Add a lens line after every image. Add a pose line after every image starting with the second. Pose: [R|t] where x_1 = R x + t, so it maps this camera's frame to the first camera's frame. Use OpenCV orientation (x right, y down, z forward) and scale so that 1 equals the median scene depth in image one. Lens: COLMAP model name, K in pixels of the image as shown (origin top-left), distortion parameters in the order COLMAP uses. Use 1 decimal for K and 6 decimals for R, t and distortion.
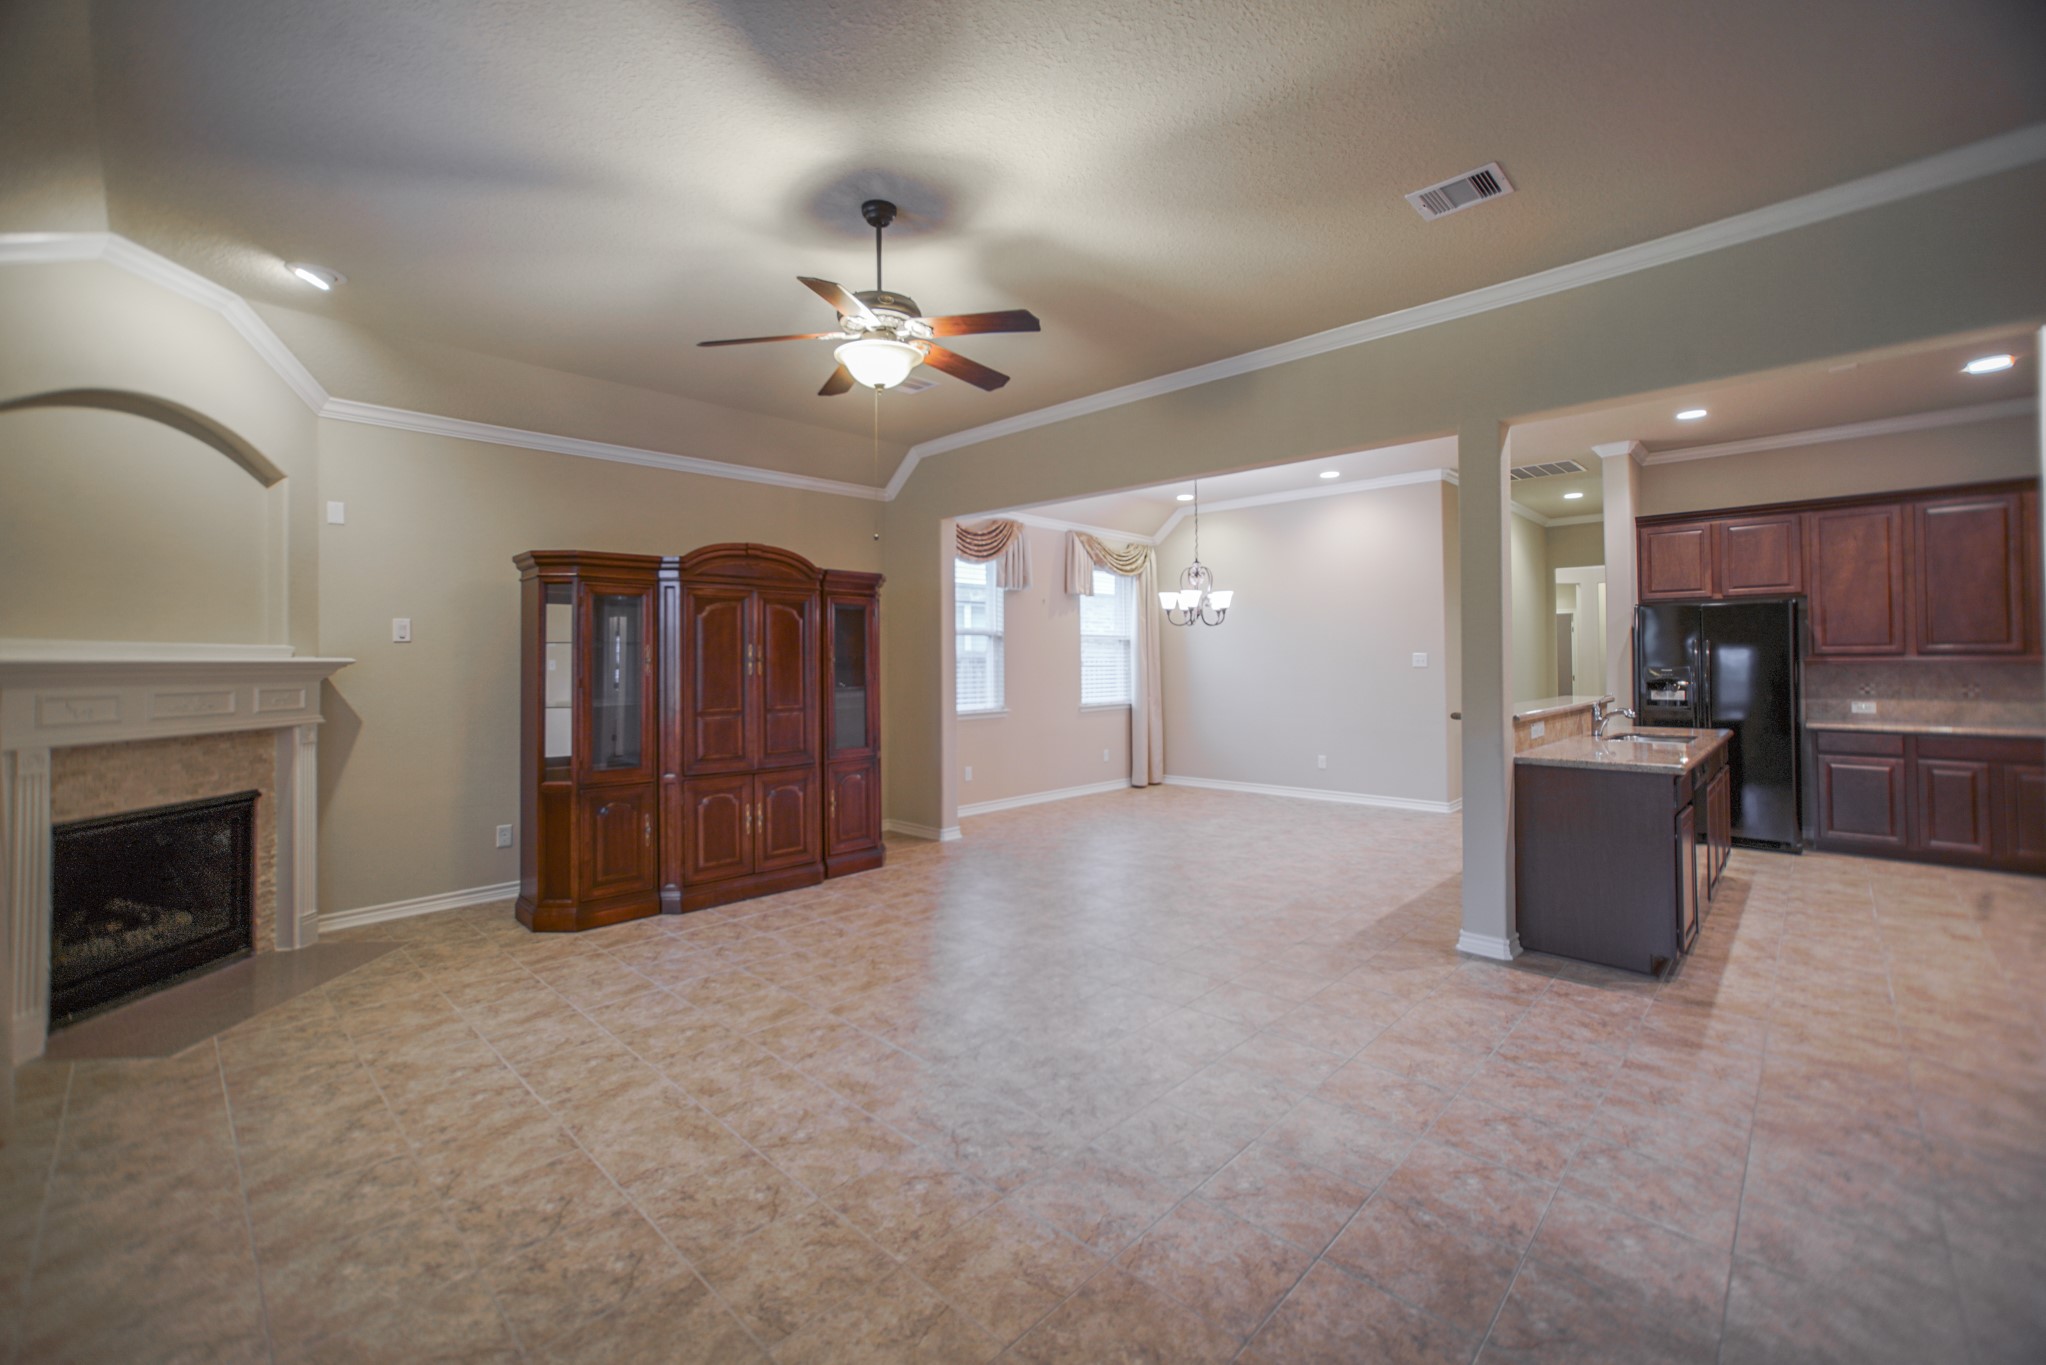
lens RADIAL K [[856.9, 0, 1005.7], [0, 856.9, 650.5], [0, 0, 1]] dist [-0.051603, 0.033163]
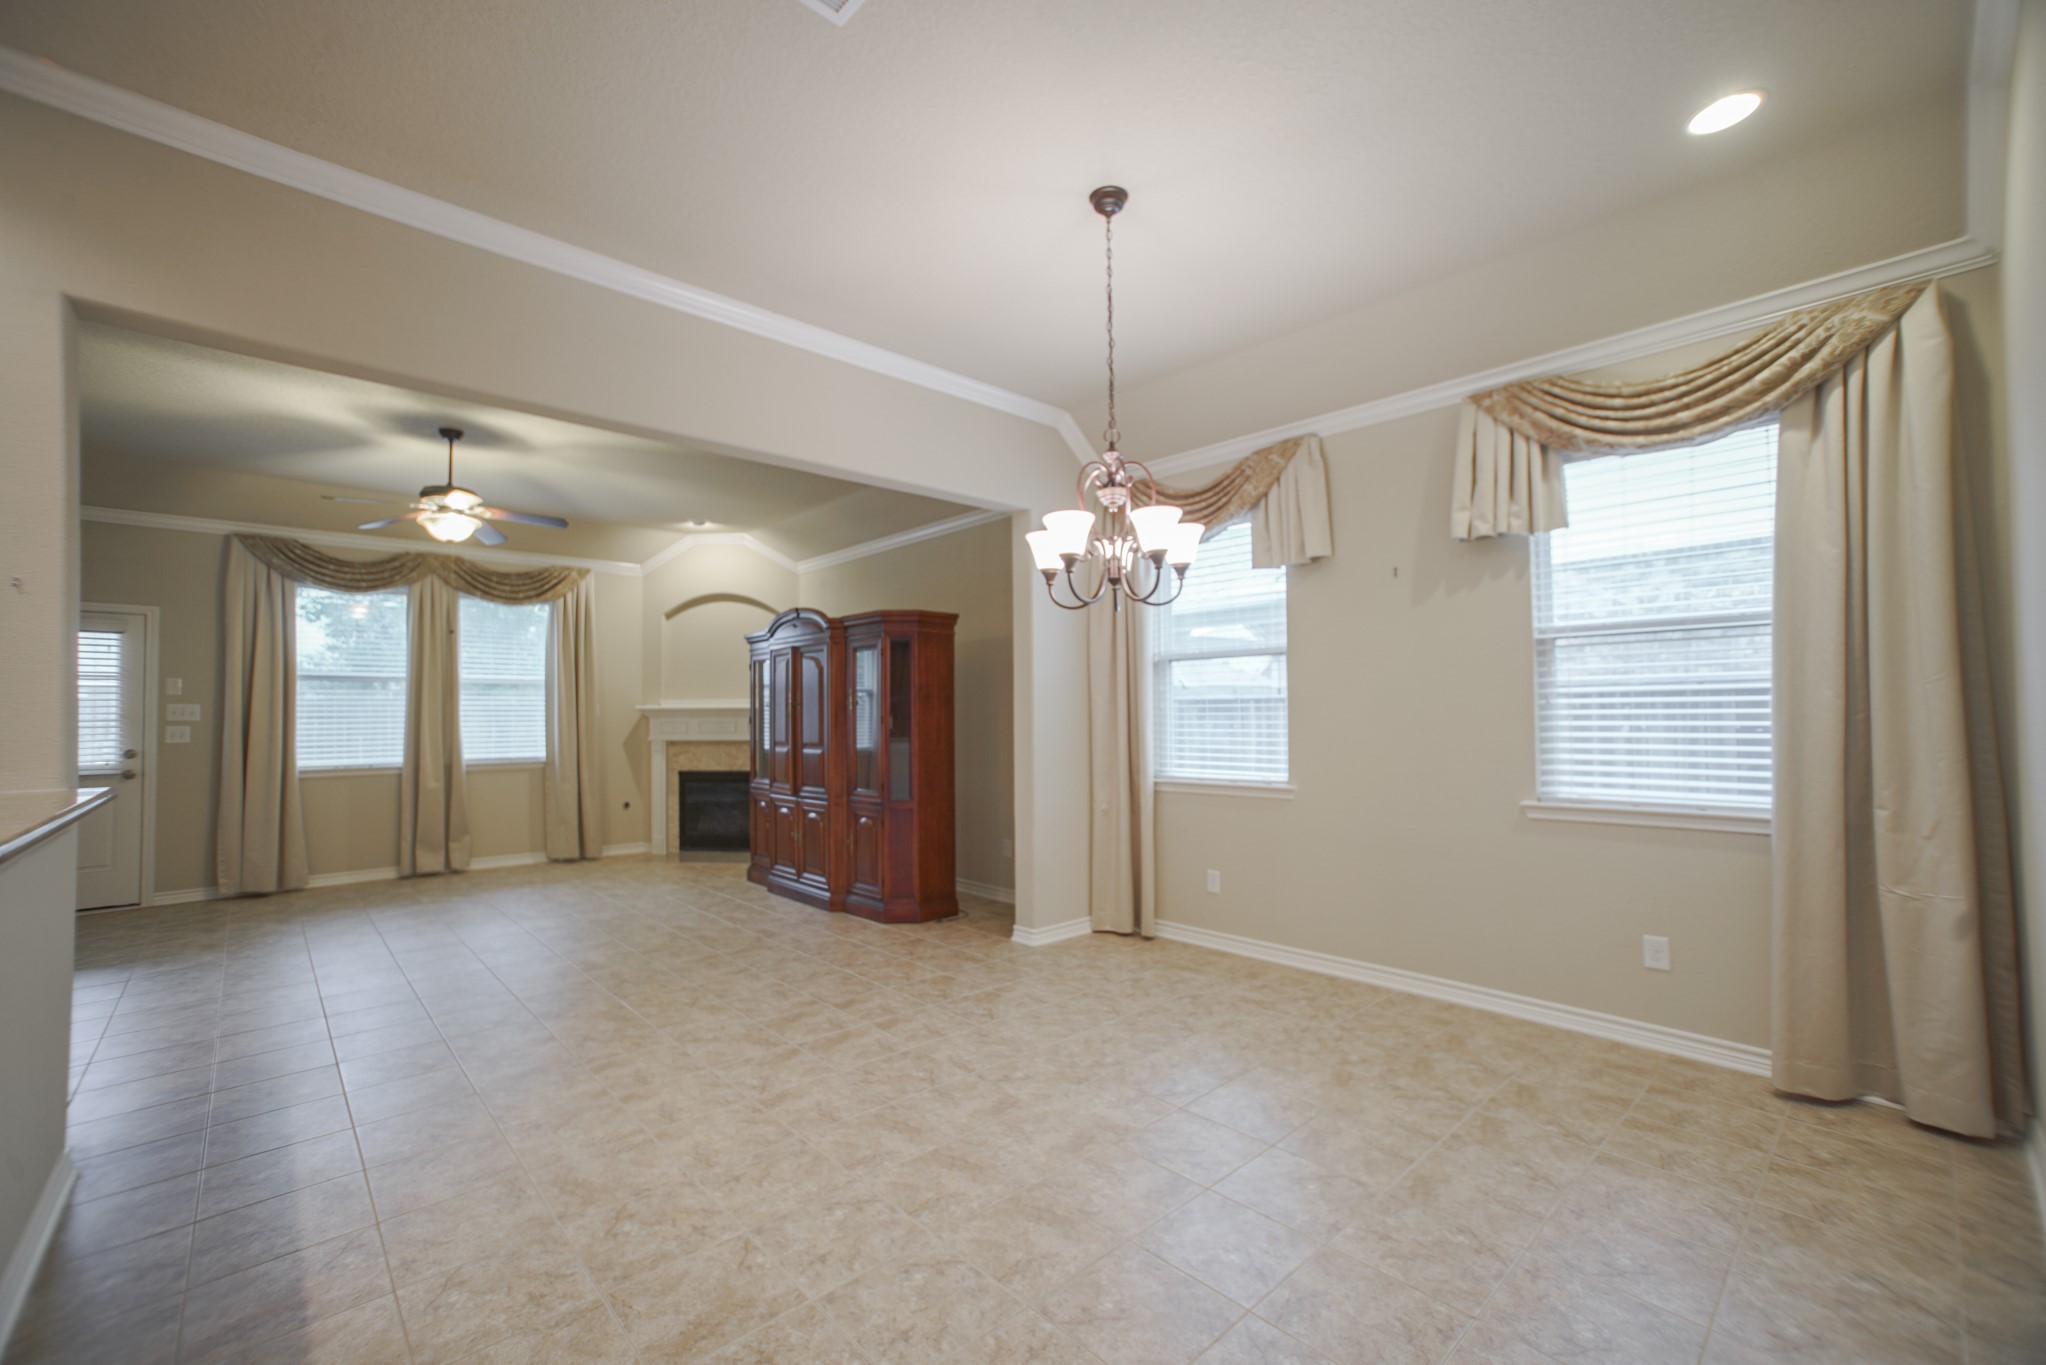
lens RADIAL K [[835.6, 0, 1008.6], [0, 835.6, 695.7], [0, 0, 1]] dist [-0.056756, 0.030033]
pose [[-0.044104, -0.017696, -0.998870, 1.165950], [0.020023, 0.999627, -0.018593, 0.036239], [0.998826, -0.020820, -0.043733, 1.803135]]
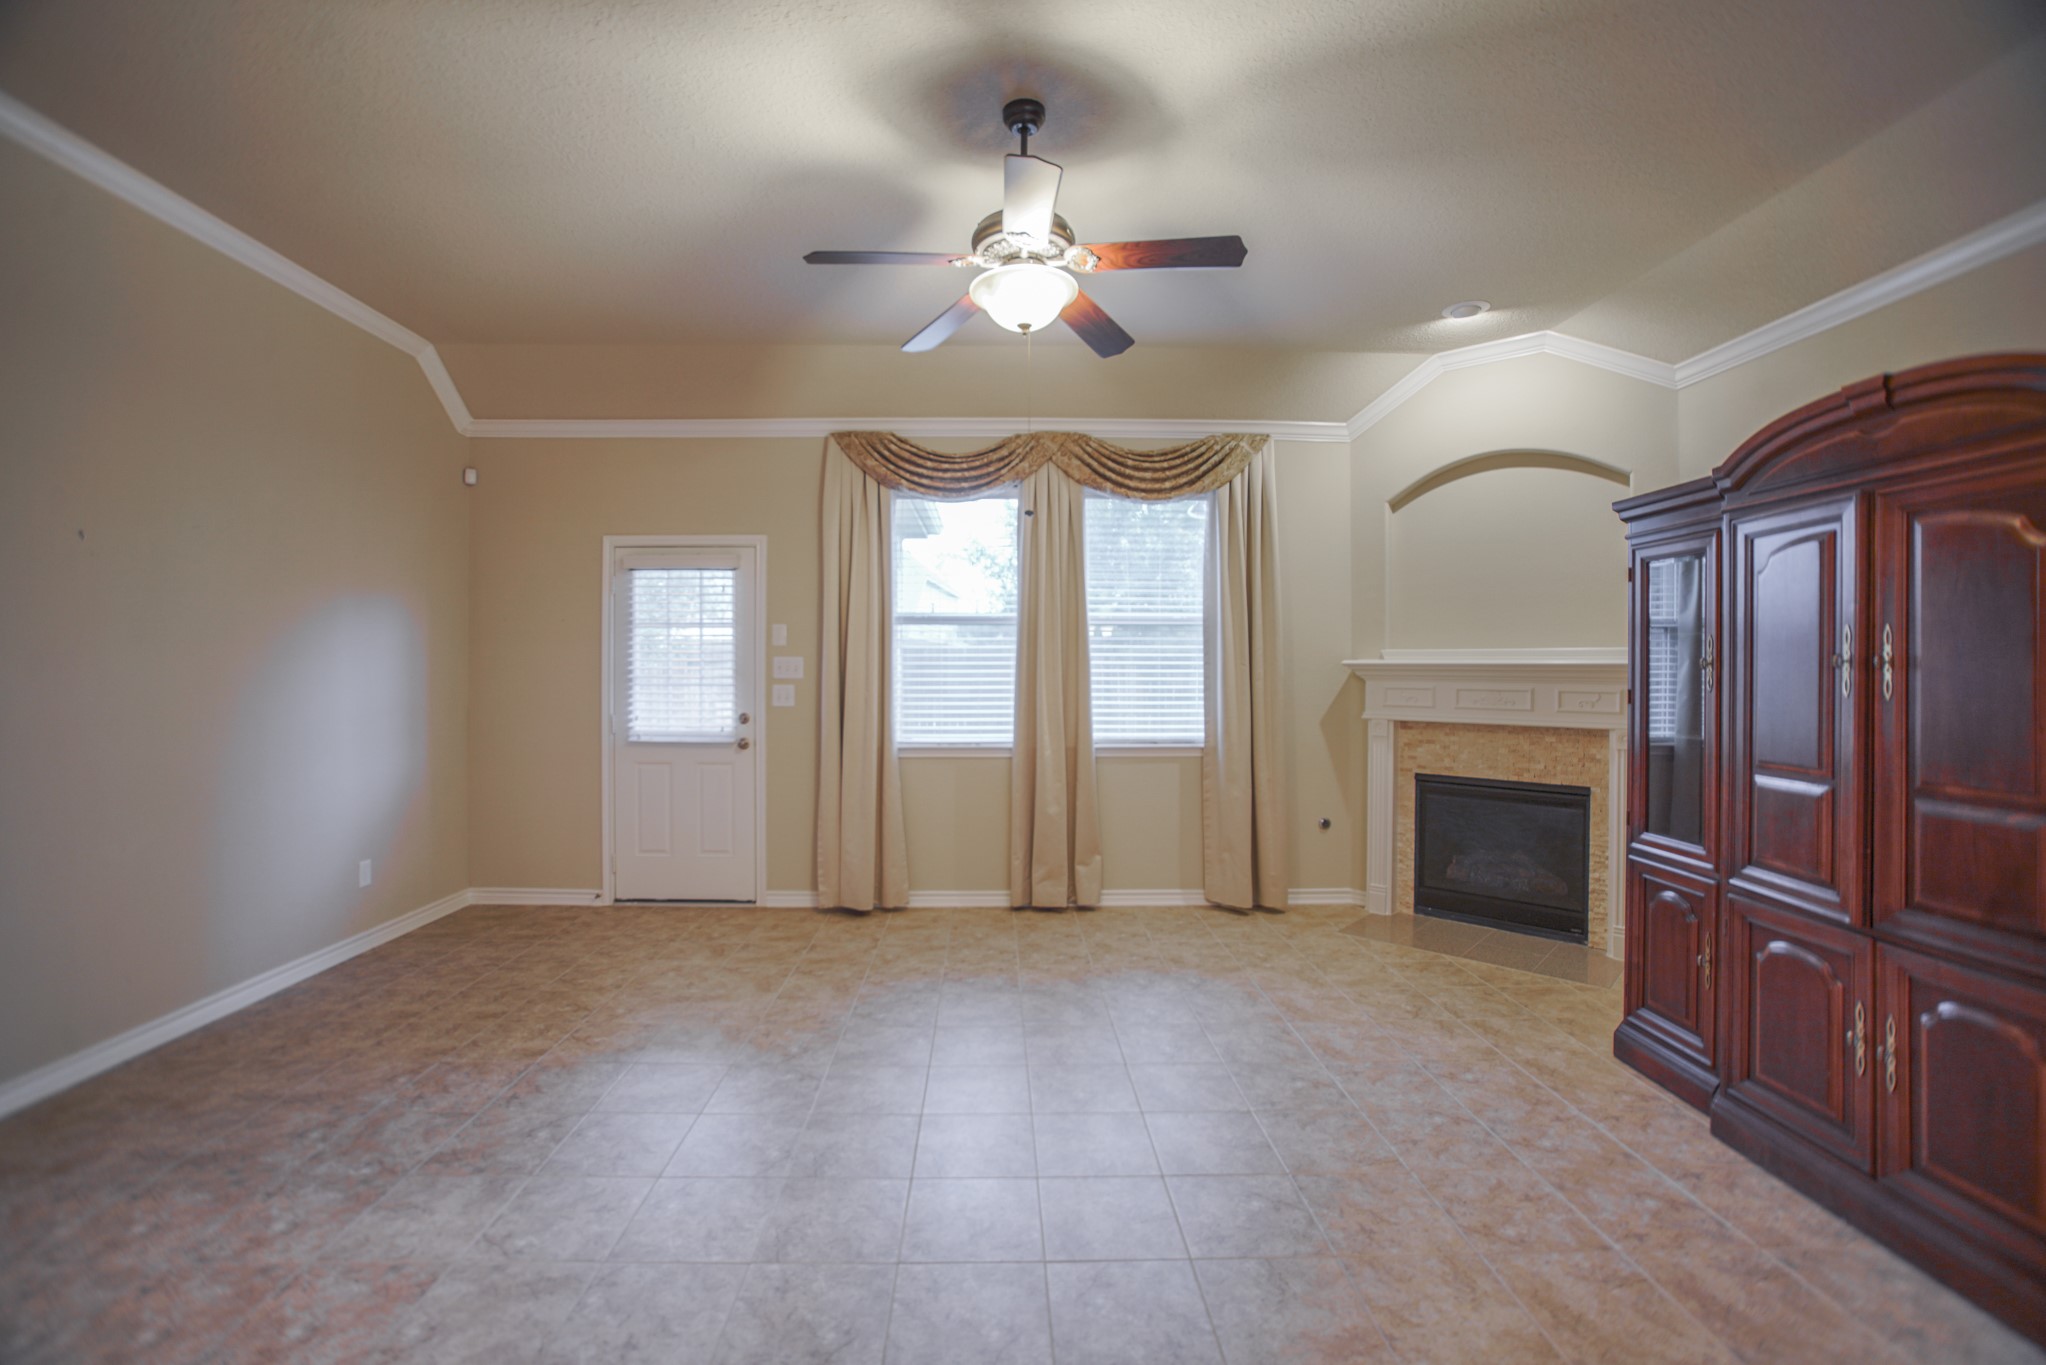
lens RADIAL K [[871.7, 0, 1005.3], [0, 871.7, 667.6], [0, 0, 1]] dist [-0.073722, 0.034572]
pose [[-0.698286, 0.006053, -0.715793, 0.381259], [0.010724, 0.999940, -0.002007, 0.013448], [0.715738, -0.009078, -0.698310, 1.301373]]
